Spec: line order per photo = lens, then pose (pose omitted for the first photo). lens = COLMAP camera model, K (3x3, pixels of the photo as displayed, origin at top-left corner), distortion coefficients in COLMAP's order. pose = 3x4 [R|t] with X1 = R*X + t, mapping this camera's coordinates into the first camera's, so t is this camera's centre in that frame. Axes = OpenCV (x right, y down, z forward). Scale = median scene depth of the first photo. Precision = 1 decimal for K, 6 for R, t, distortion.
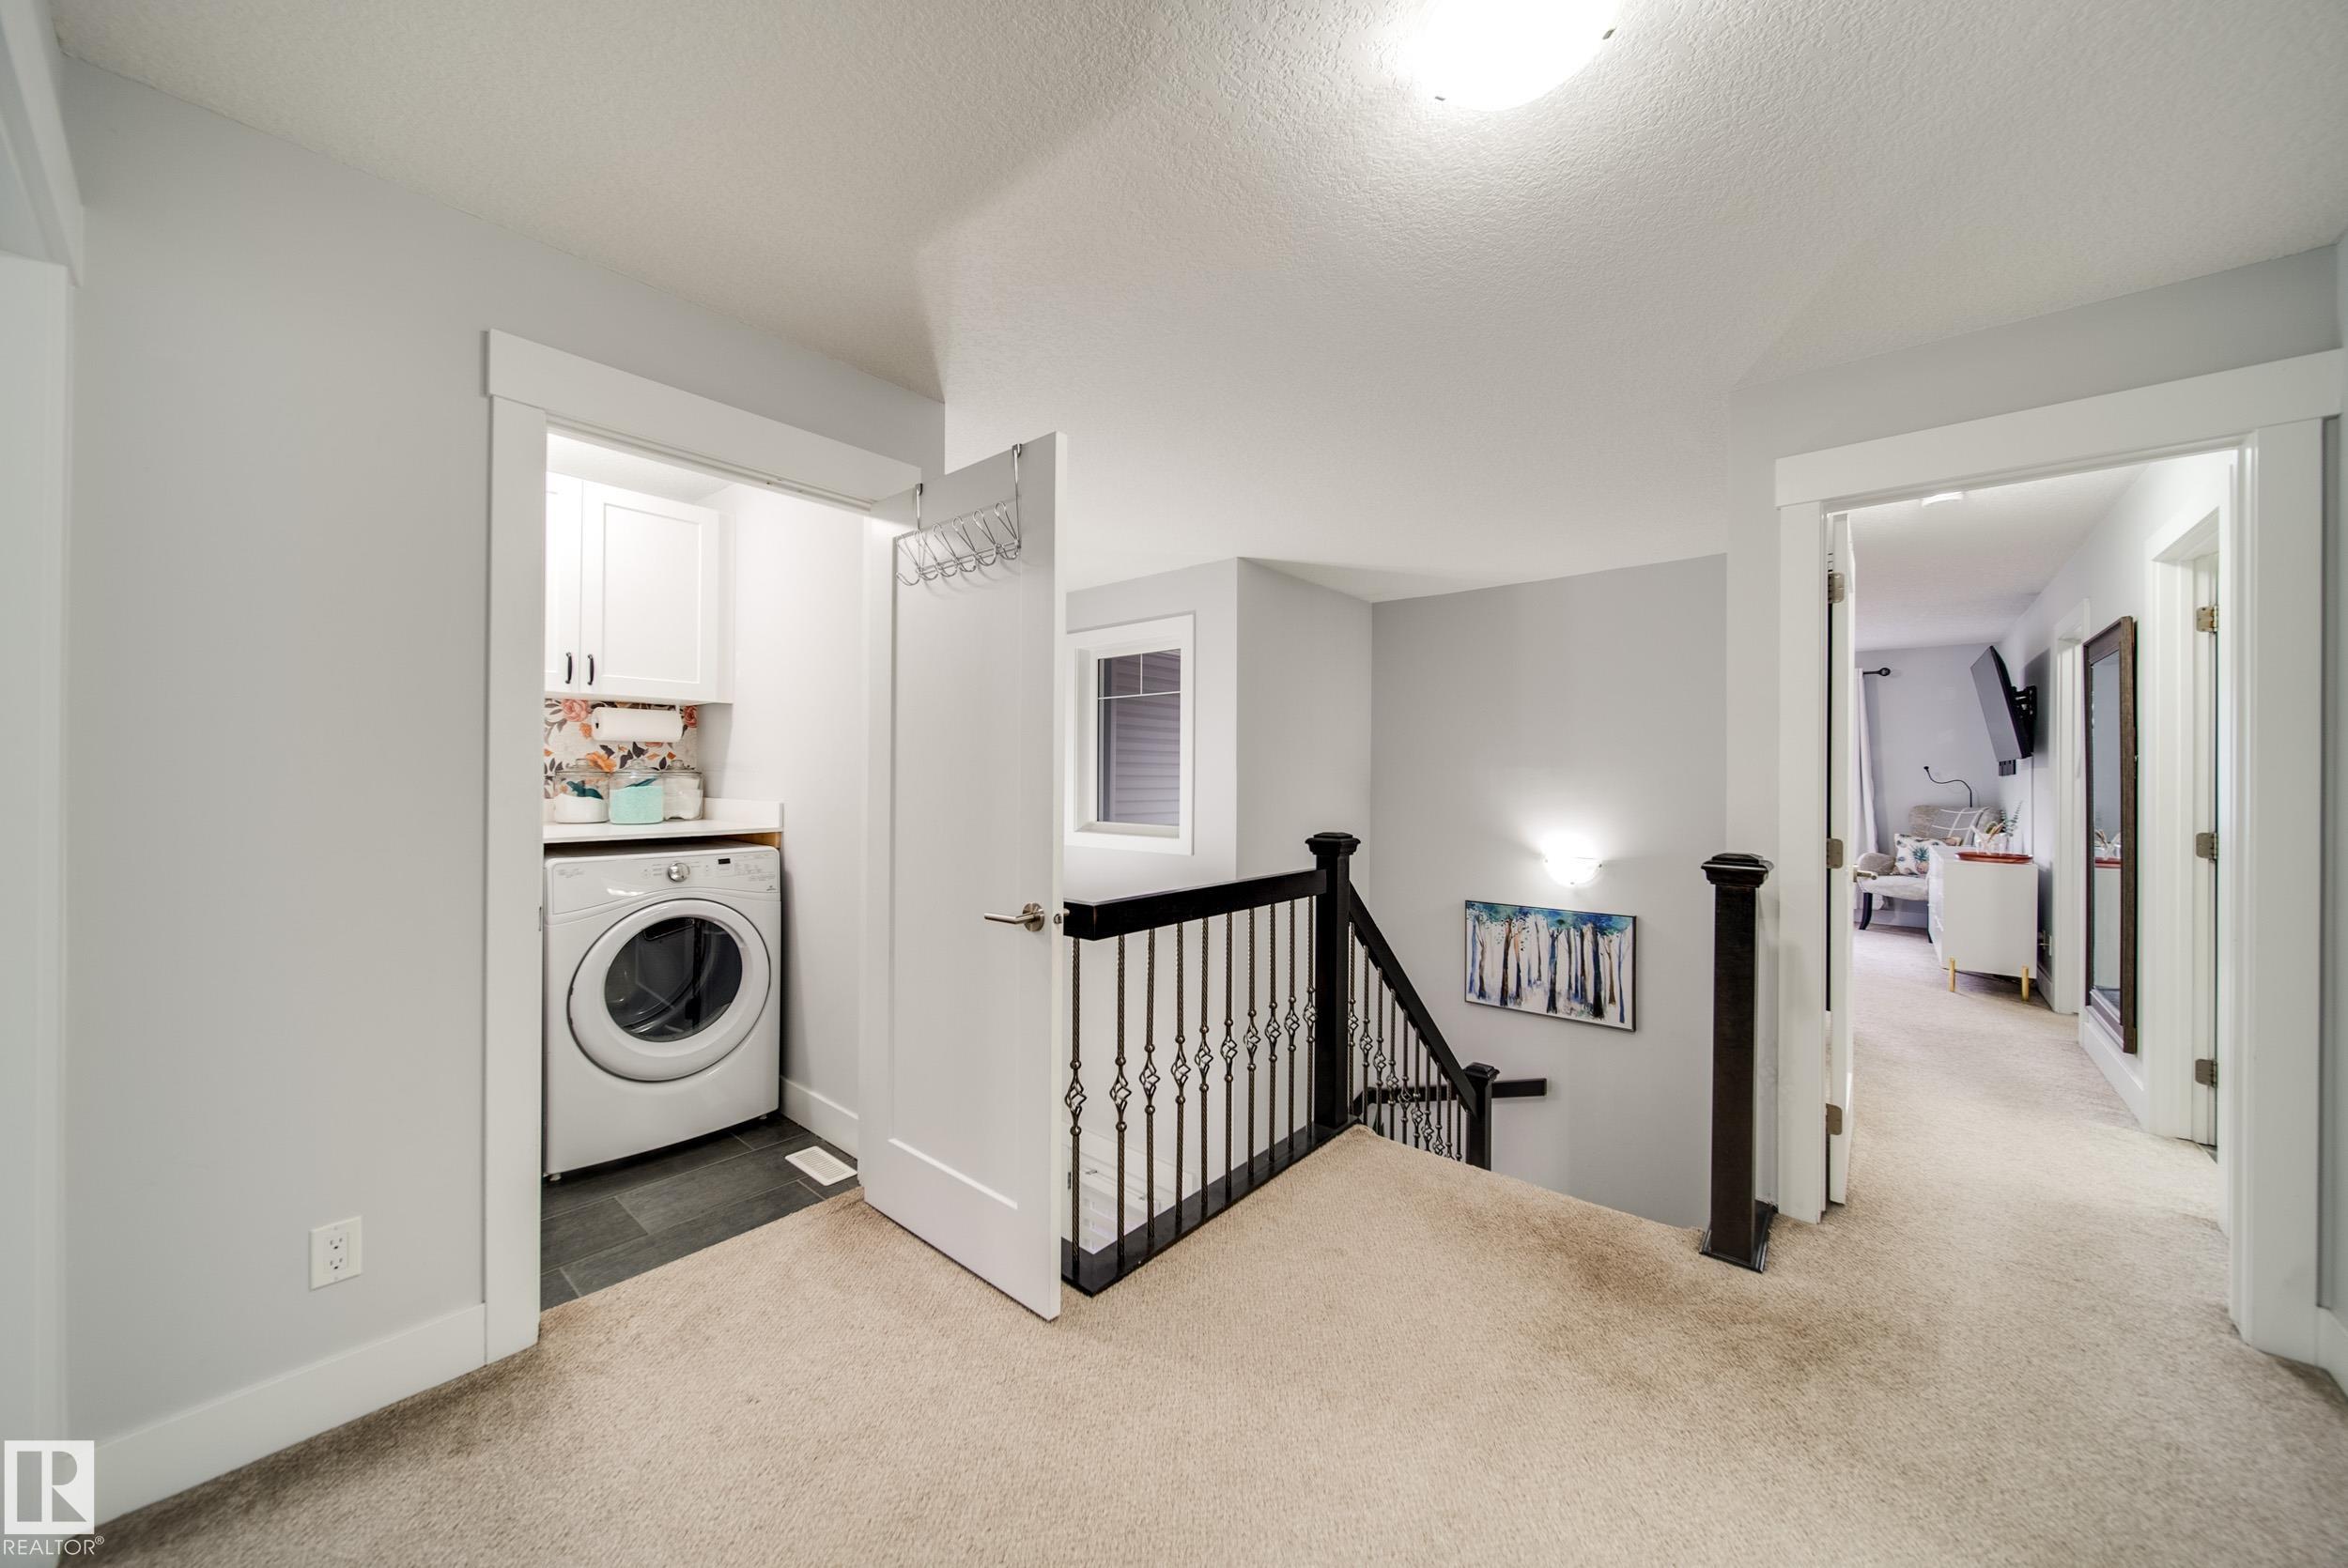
lens RADIAL K [[829.6, 0, 1169.7], [0, 829.6, 786.5], [0, 0, 1]] dist [-0.001881, -0.000430]
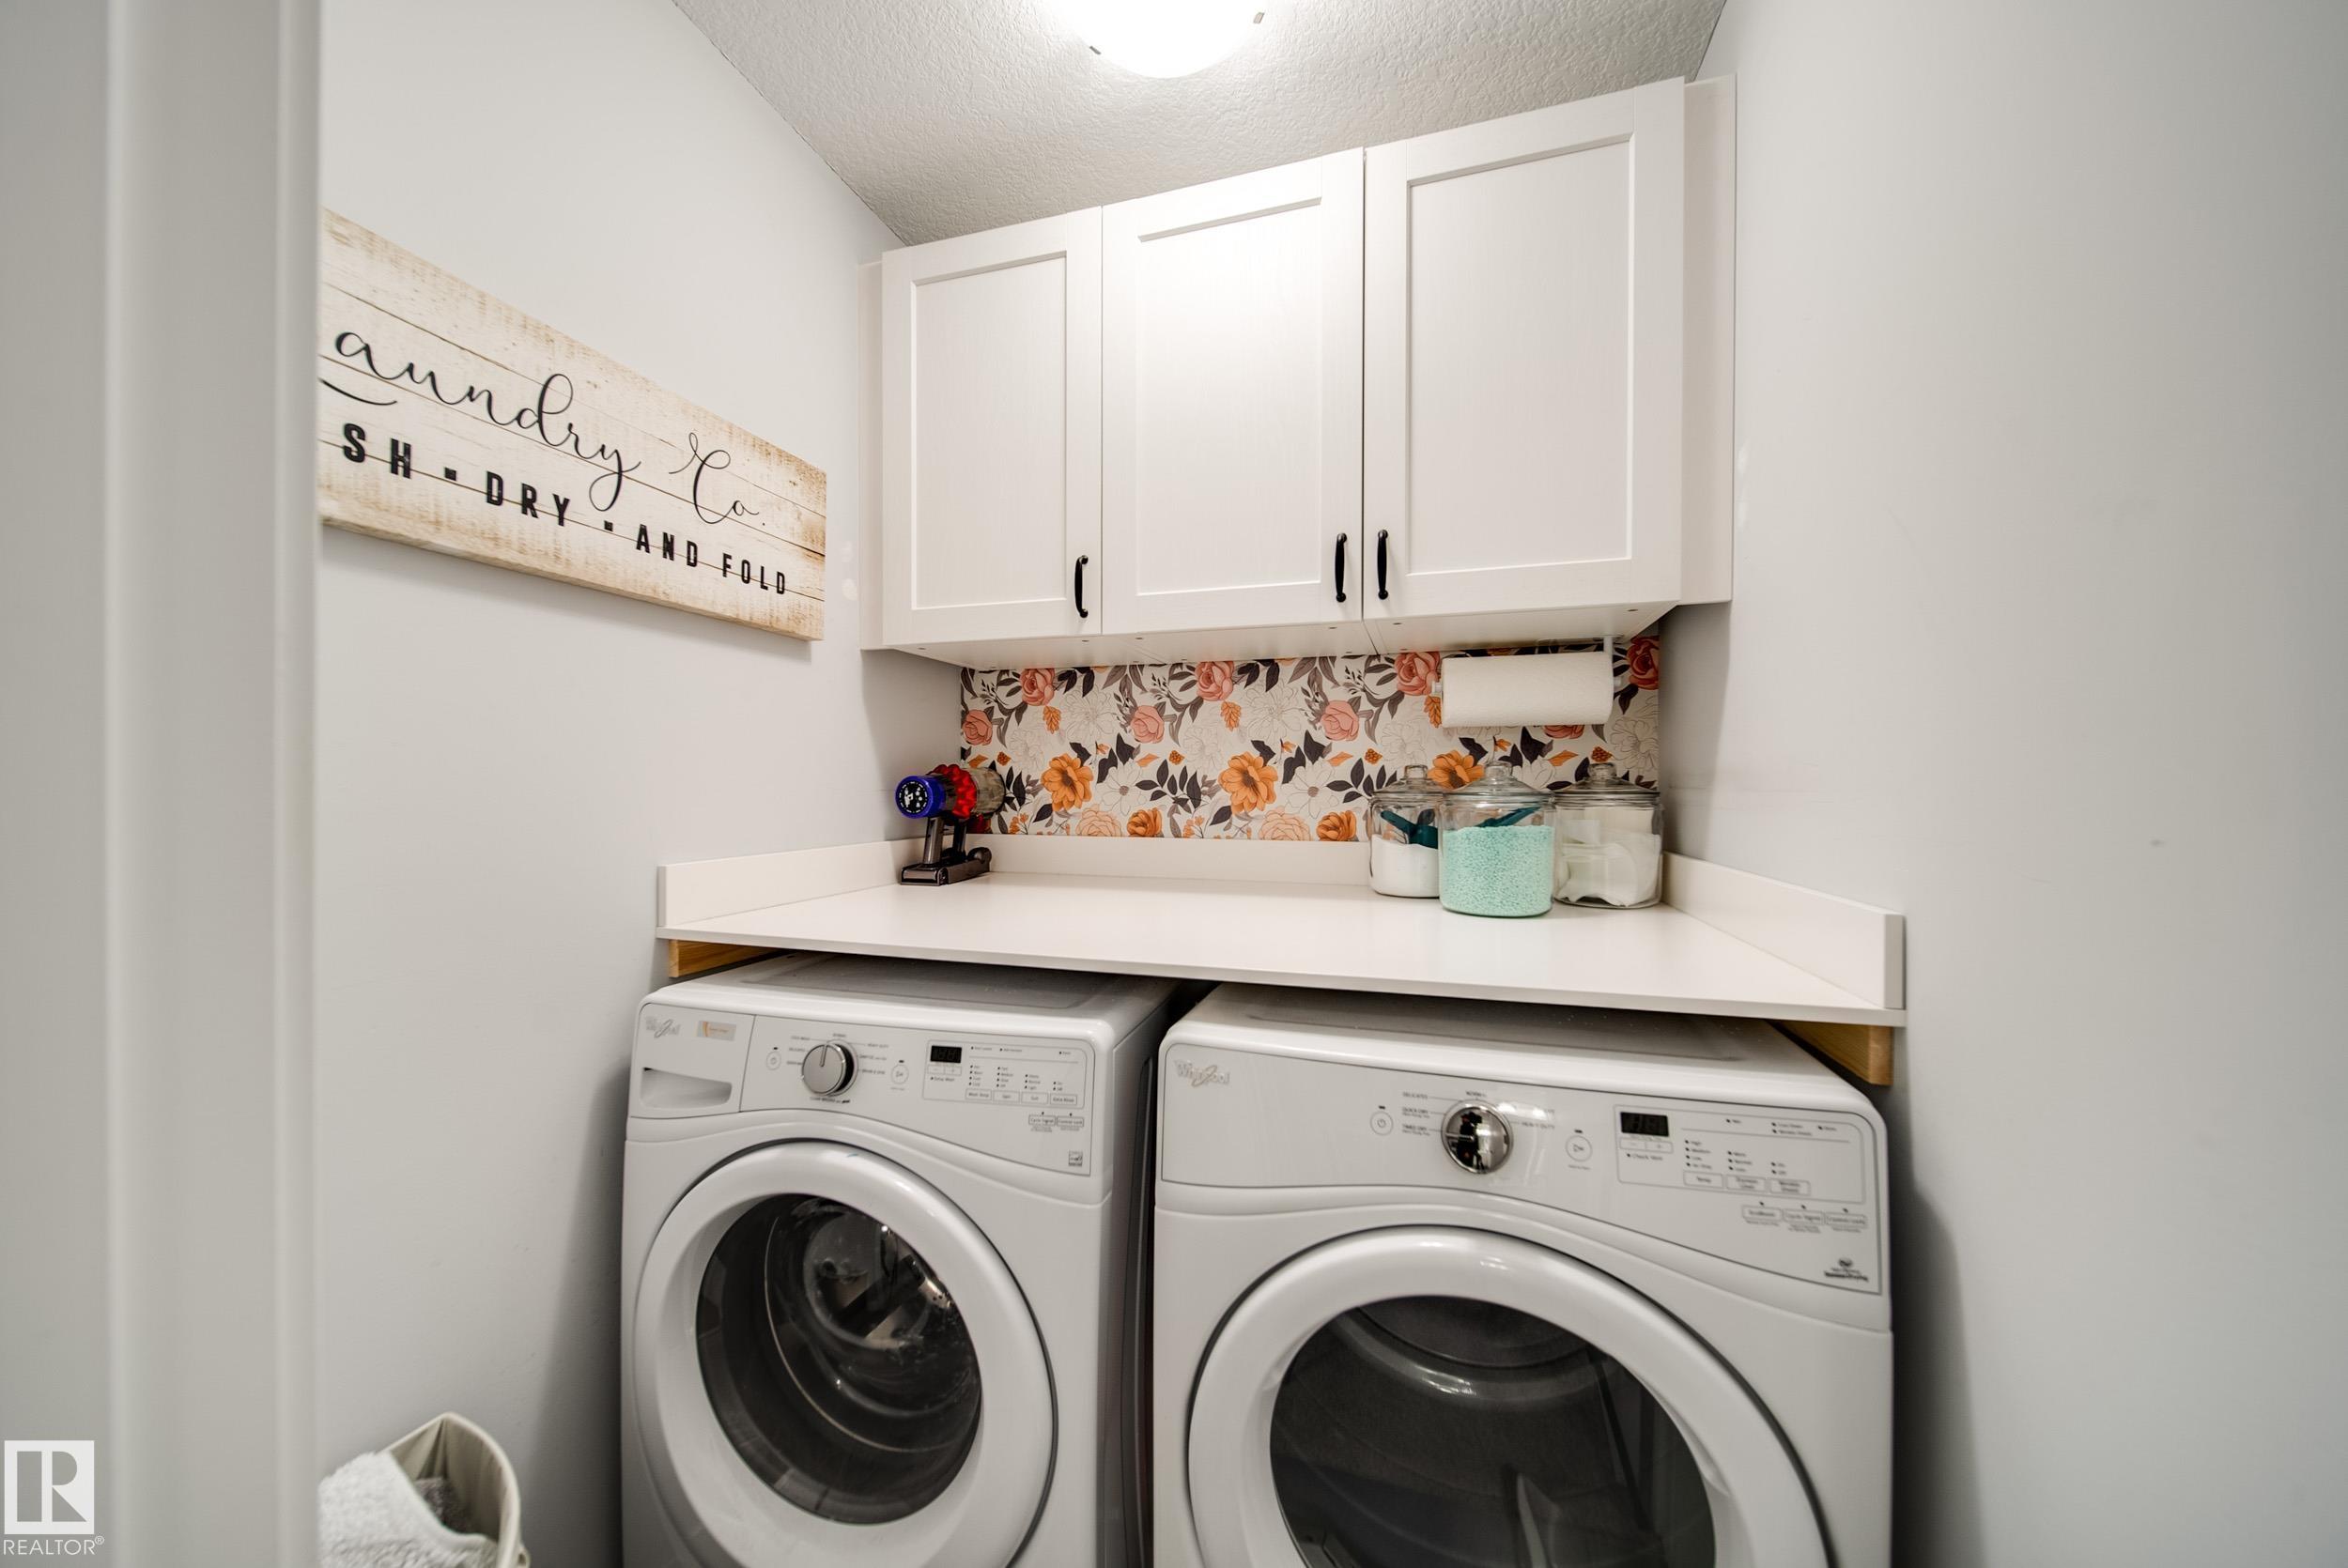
lens RADIAL K [[829.6, 0, 1169.7], [0, 829.6, 786.5], [0, 0, 1]] dist [-0.001881, -0.000430]
pose [[0.403001, -0.003401, -0.915193, -0.307037], [-0.006107, 0.999961, -0.006406, -0.016686], [0.915179, 0.008171, 0.402964, 0.654567]]
